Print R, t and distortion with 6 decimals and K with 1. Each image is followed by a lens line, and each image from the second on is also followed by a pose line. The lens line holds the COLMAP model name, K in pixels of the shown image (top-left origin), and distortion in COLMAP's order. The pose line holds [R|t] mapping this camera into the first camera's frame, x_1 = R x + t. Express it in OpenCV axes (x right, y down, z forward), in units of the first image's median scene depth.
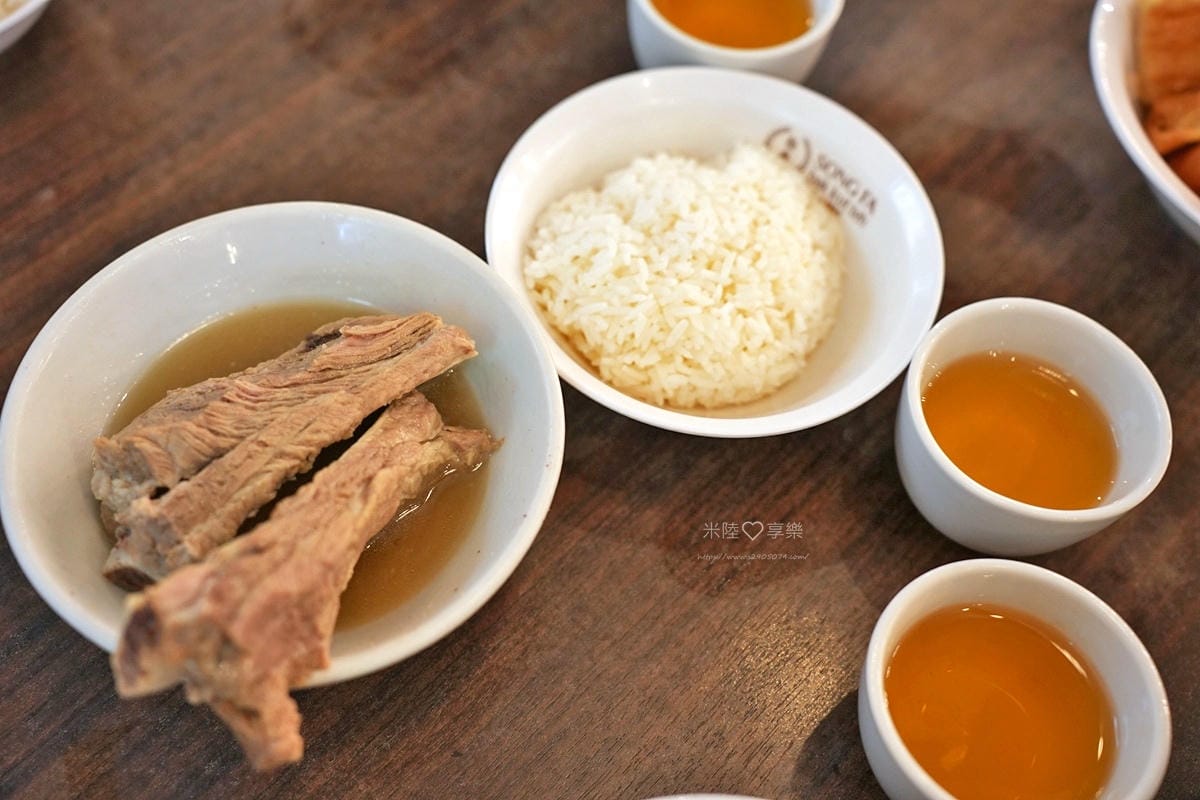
lens RADIAL K [[1315.3, 0, 600.0], [0, 1315.3, 400.0], [0, 0, 1]] dist [0.046380, 0.016219]
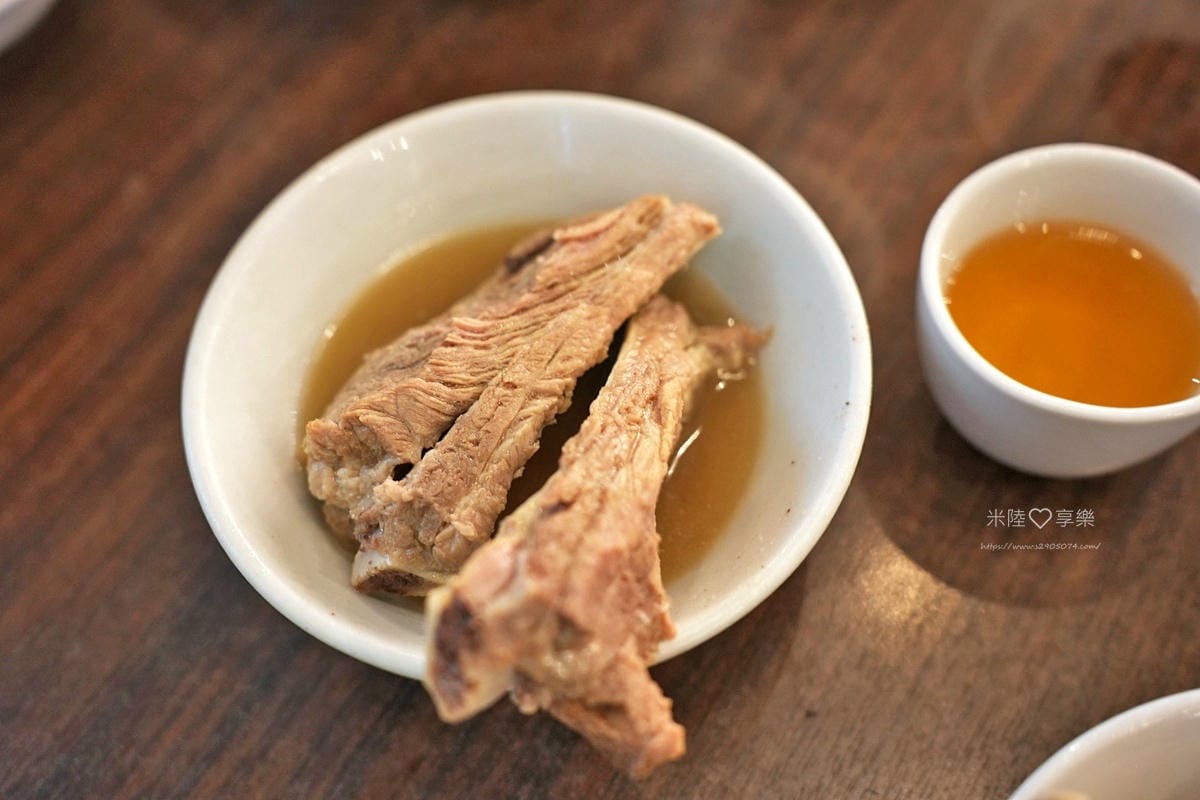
lens RADIAL K [[1315.3, 0, 600.0], [0, 1315.3, 400.0], [0, 0, 1]] dist [0.046380, 0.016219]
pose [[0.976052, -0.217398, -0.007812, -0.196952], [0.217496, 0.975940, 0.015399, 0.041087], [0.004277, -0.016729, 0.999851, 0.201911]]
